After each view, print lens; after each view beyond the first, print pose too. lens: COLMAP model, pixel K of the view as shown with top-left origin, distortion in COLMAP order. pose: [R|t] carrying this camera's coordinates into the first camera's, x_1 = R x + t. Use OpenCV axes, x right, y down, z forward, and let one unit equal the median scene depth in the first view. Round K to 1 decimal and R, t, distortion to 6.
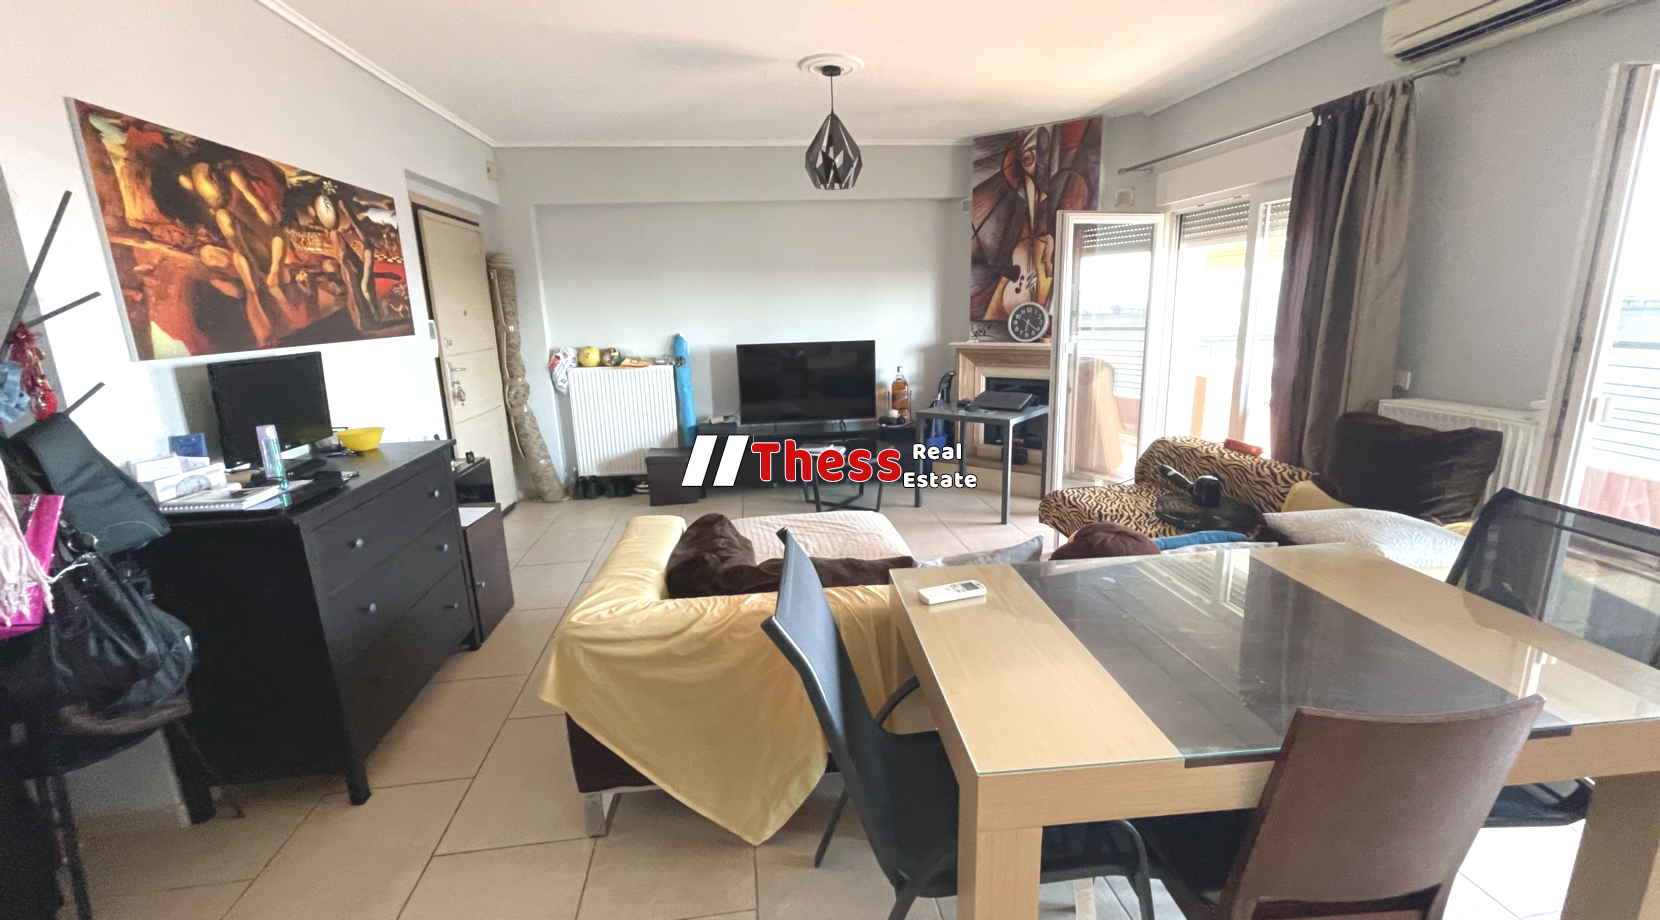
lens RADIAL K [[672.0, 0, 830.0], [0, 672.0, 460.0], [0, 0, 1]] dist [0.000990, 0.000339]
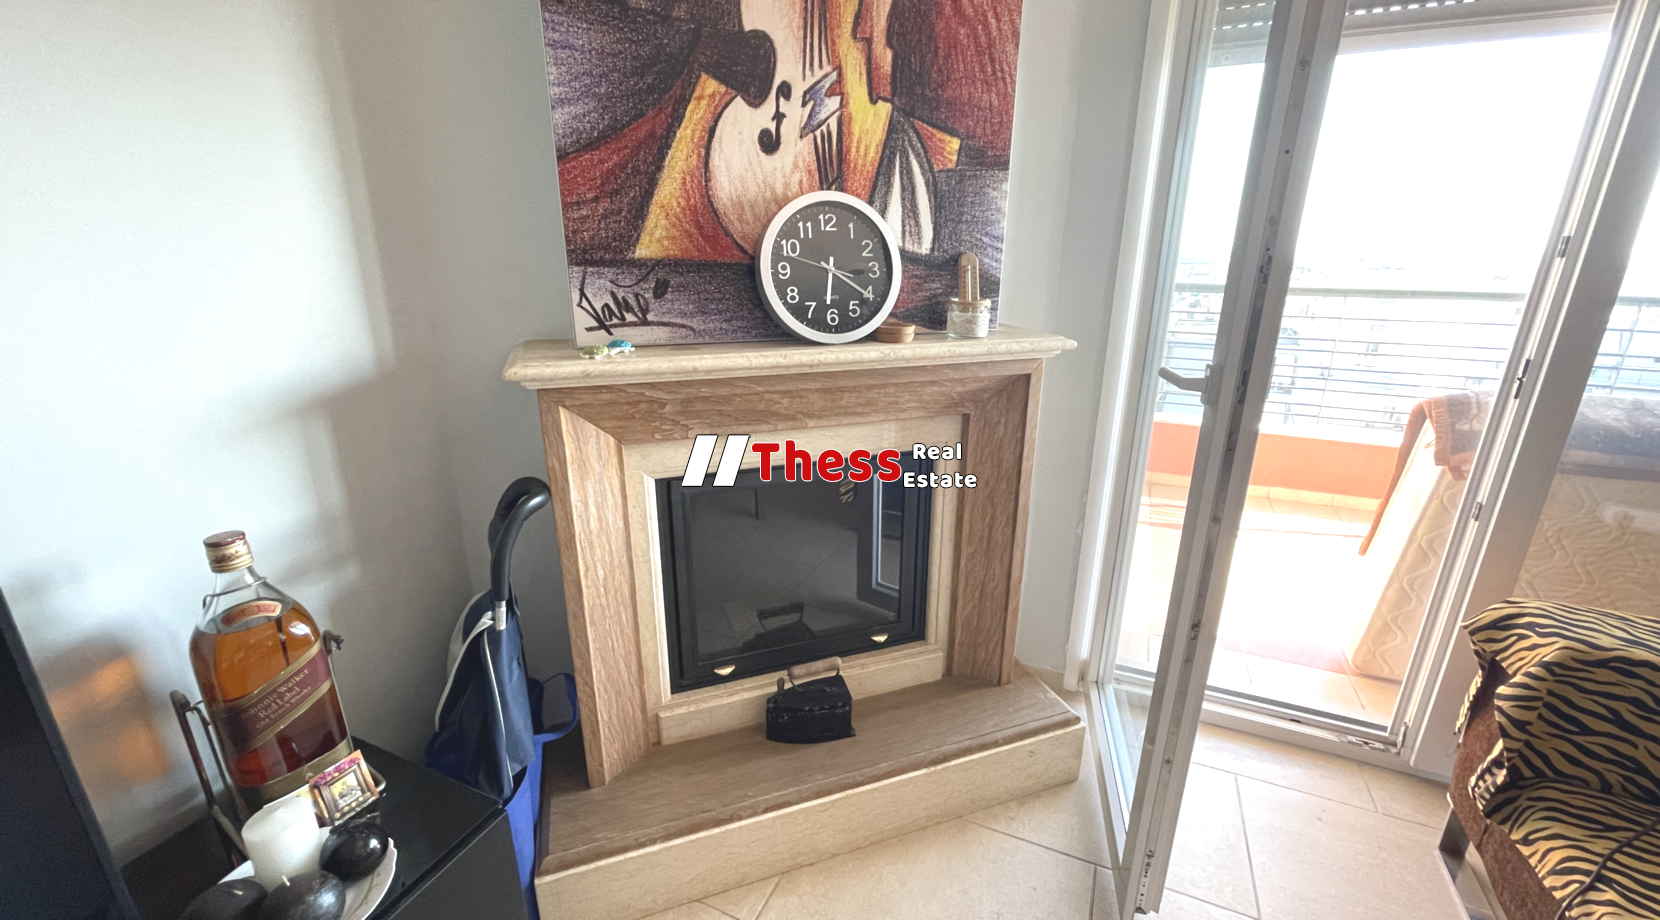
lens RADIAL K [[672.0, 0, 830.0], [0, 672.0, 460.0], [0, 0, 1]] dist [0.000990, 0.000339]
pose [[0.517706, -0.242528, 0.820464, 0.052092], [0.171906, 0.968910, 0.177937, -0.174312], [-0.838110, 0.048924, 0.543302, 0.835928]]
